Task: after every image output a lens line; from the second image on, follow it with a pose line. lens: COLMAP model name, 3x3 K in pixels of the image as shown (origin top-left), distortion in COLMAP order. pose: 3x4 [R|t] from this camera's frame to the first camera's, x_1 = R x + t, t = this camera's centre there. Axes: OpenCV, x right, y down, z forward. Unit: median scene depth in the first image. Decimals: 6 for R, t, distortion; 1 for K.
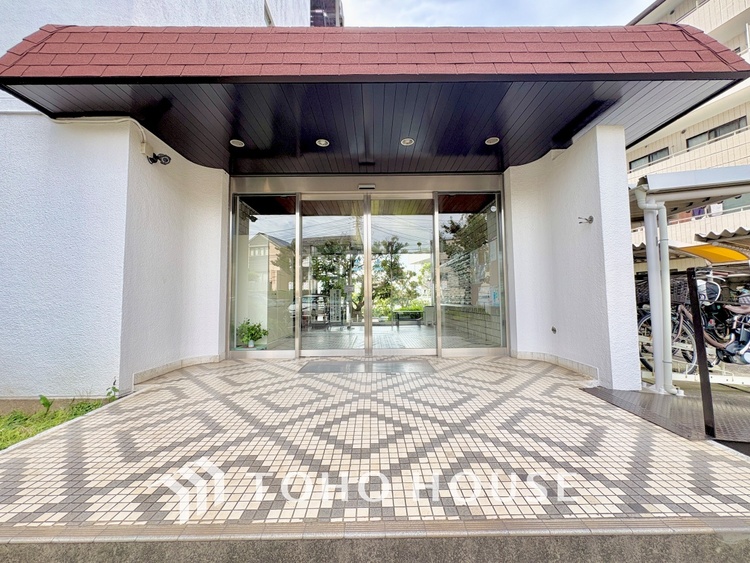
lens RADIAL K [[301.7, 0, 375.4], [0, 301.7, 276.1], [0, 0, 1]] dist [-0.000026, -0.000151]
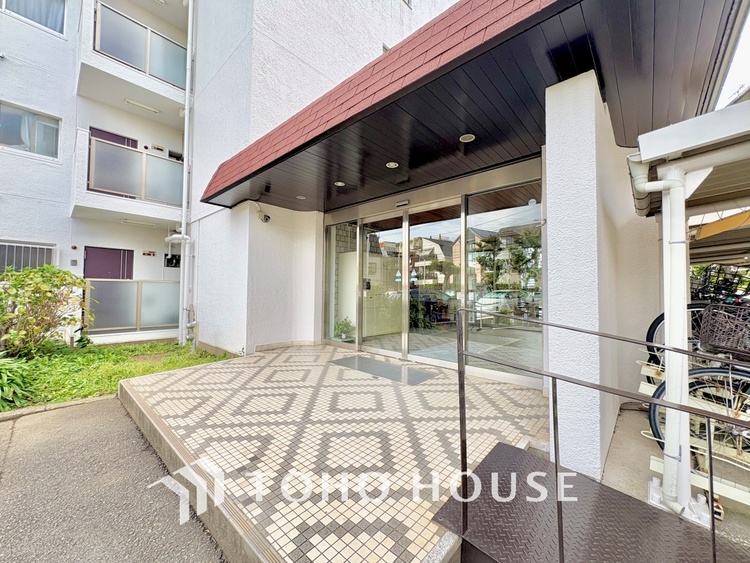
lens RADIAL K [[300.4, 0, 376.0], [0, 300.4, 281.6], [0, 0, 1]] dist [0.000566, 0.000103]
pose [[0.735801, -0.001586, -0.677196, 0.878243], [0.037130, 0.998588, 0.038005, -0.087745], [0.676179, -0.053108, 0.734821, 0.189123]]
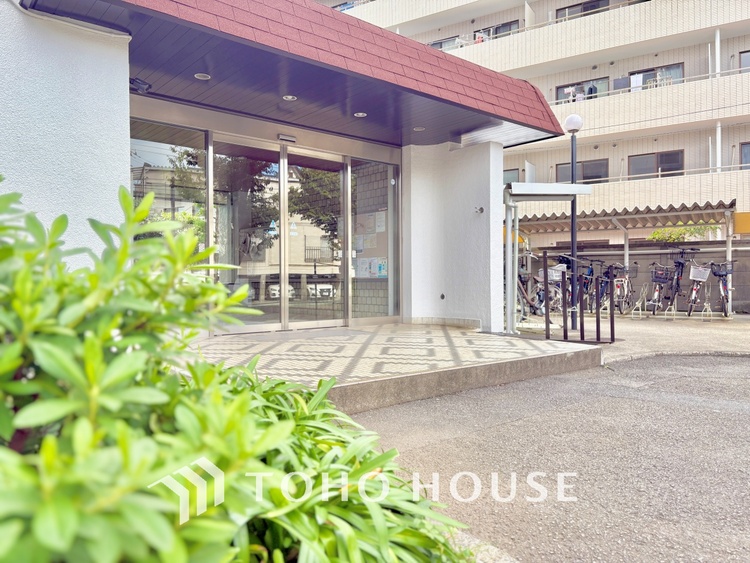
lens RADIAL K [[565.7, 0, 375.0], [0, 565.7, 281.5], [0, 0, 1]] dist [0.054684, -0.064031]
pose [[0.763802, 0.008553, 0.645394, -1.245427], [-0.054959, 0.997143, 0.051827, 0.023851], [-0.643106, -0.075055, 0.762090, -0.622219]]
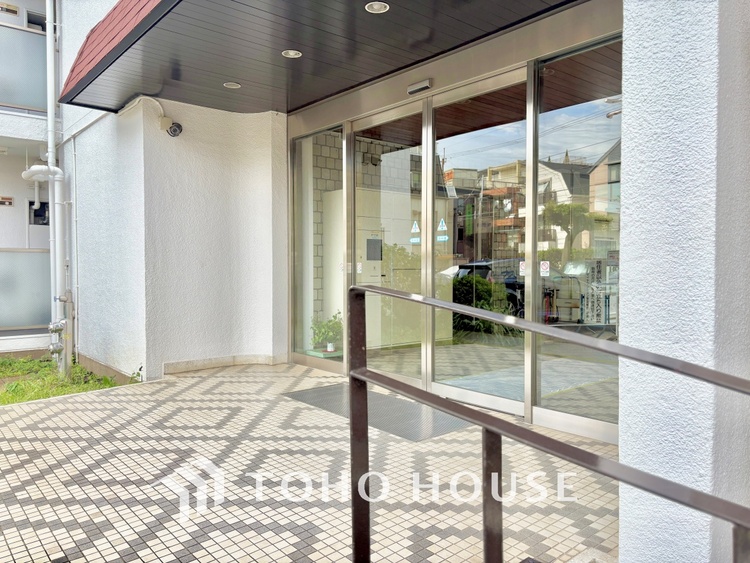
lens RADIAL K [[565.7, 0, 375.0], [0, 565.7, 281.5], [0, 0, 1]] dist [0.054684, -0.064031]
pose [[0.640879, 0.033218, -0.766923, 1.000401], [0.055345, 0.994464, 0.089323, -0.063442], [0.765644, -0.099690, 0.635493, 0.357113]]
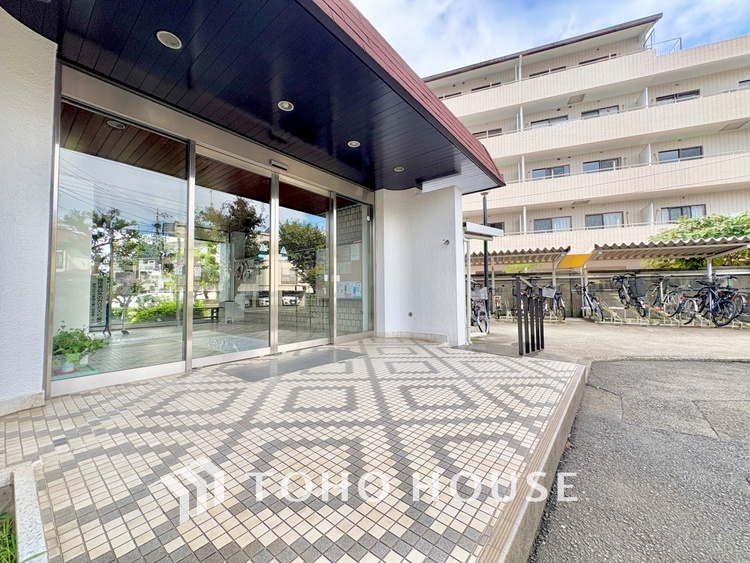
lens RADIAL K [[299.0, 0, 375.0], [0, 299.0, 281.5], [0, 0, 1]] dist [-0.010072, 0.000107]
pose [[0.631329, 0.038388, 0.774564, -0.727059], [-0.062394, 0.998051, 0.001392, 0.039712], [-0.773001, -0.049207, 0.632494, 0.286496]]
